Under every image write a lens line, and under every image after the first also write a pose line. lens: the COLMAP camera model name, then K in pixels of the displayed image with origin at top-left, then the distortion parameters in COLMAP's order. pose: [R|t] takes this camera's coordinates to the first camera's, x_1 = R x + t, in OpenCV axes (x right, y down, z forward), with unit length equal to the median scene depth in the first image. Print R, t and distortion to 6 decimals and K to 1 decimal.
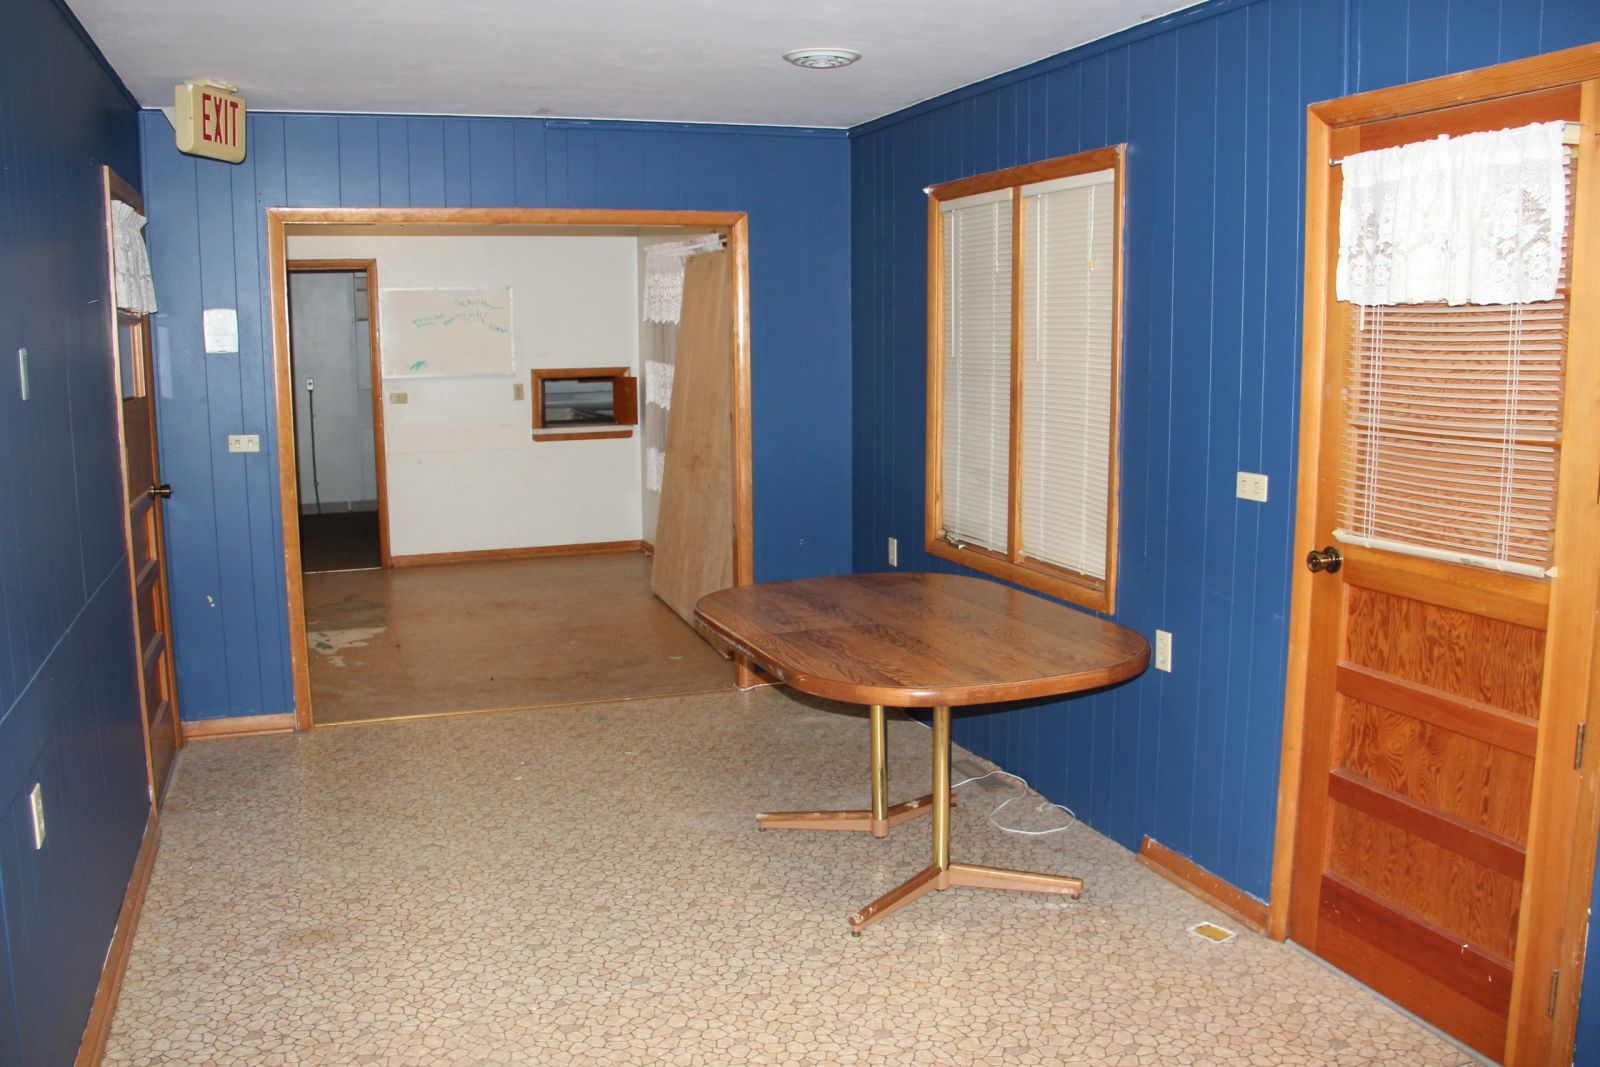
lens RADIAL K [[1374.8, 0, 805.7], [0, 1374.8, 541.0], [0, 0, 1]] dist [-0.177450, 0.115404]
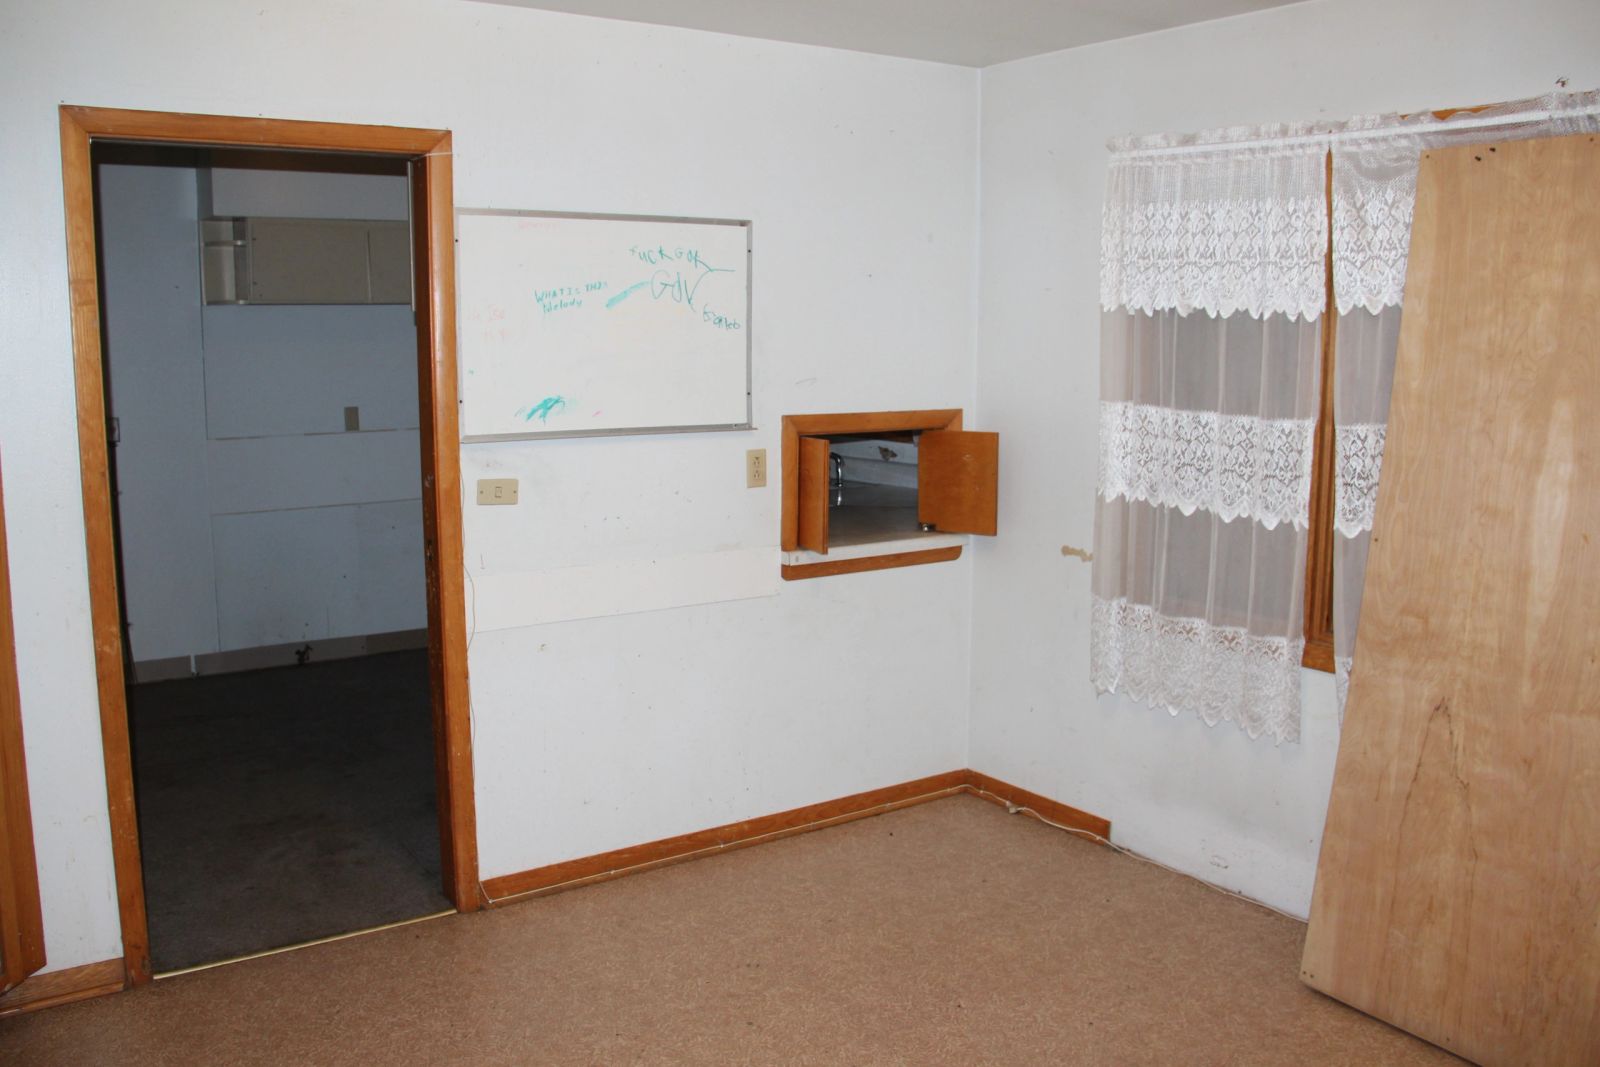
lens RADIAL K [[1374.8, 0, 805.7], [0, 1374.8, 541.0], [0, 0, 1]] dist [-0.177450, 0.115404]
pose [[0.969729, -0.027315, 0.242653, -0.629099], [0.028998, 0.999574, -0.003364, -0.176600], [-0.242457, 0.010299, 0.970107, 1.201484]]
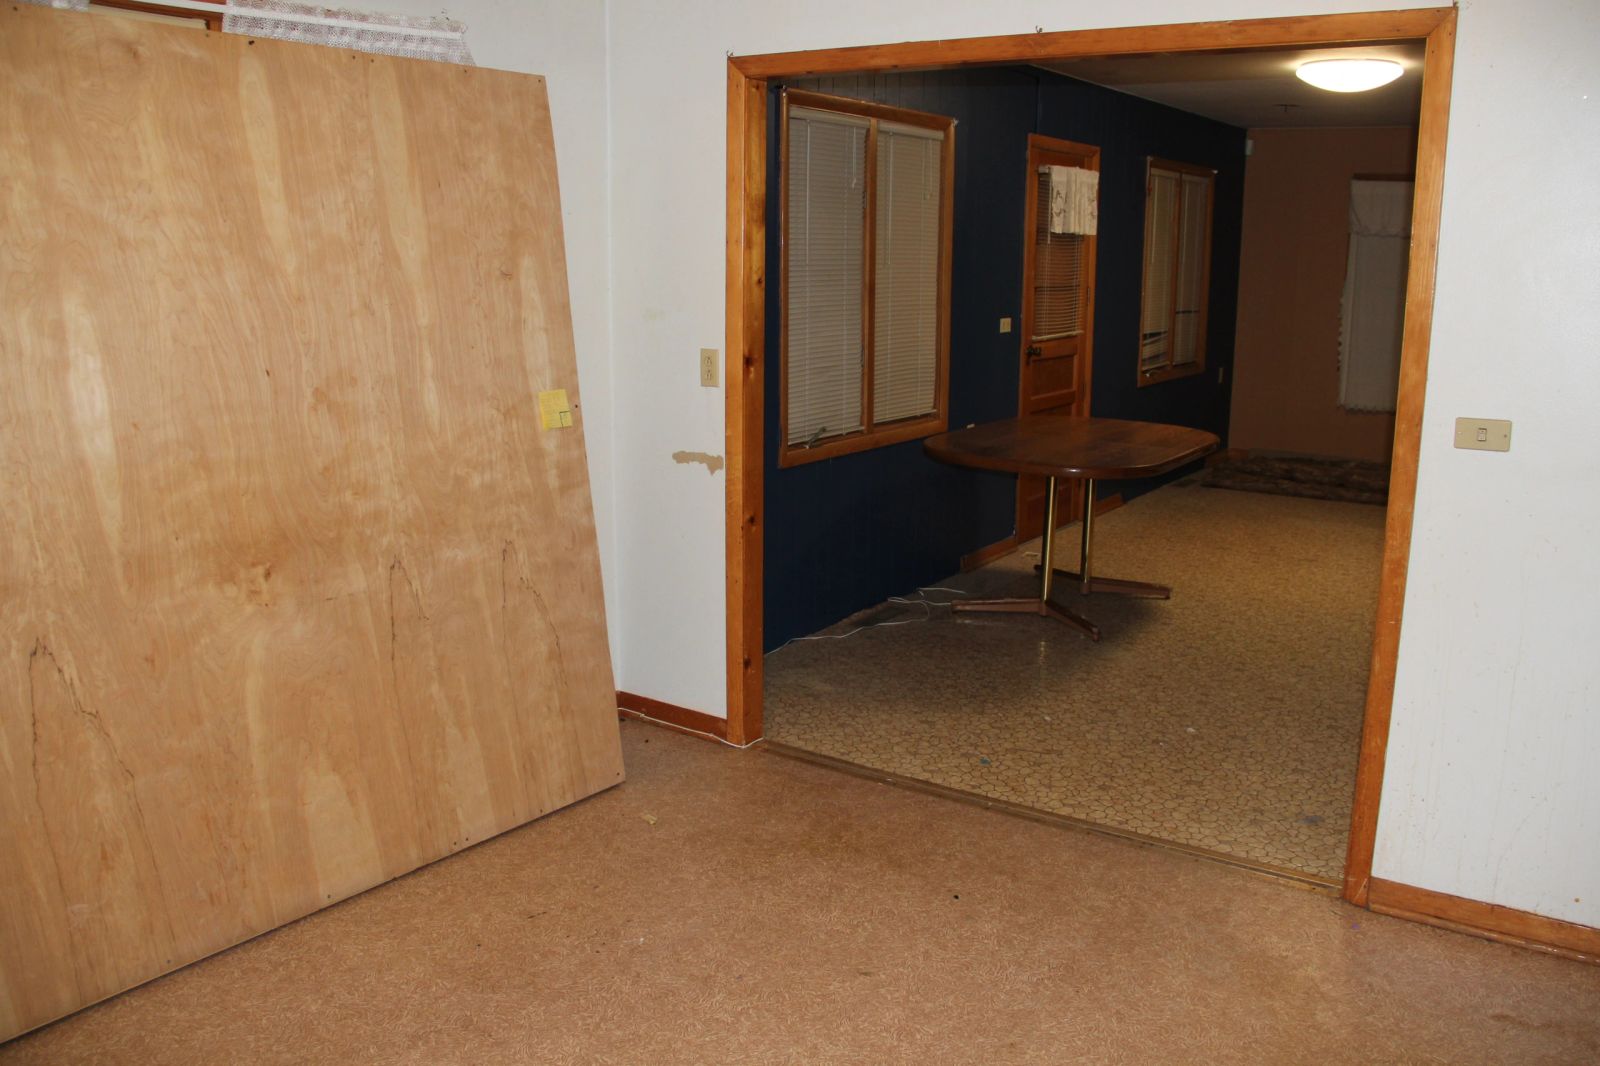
lens RADIAL K [[1338.9, 0, 800.0], [0, 1338.9, 533.0], [0, 0, 1]] dist [-0.175099, 0.148438]
pose [[-0.583613, -0.170307, 0.793972, -0.794050], [0.115520, 0.950402, 0.288775, -0.257581], [-0.803773, 0.260253, -0.534993, 1.769443]]
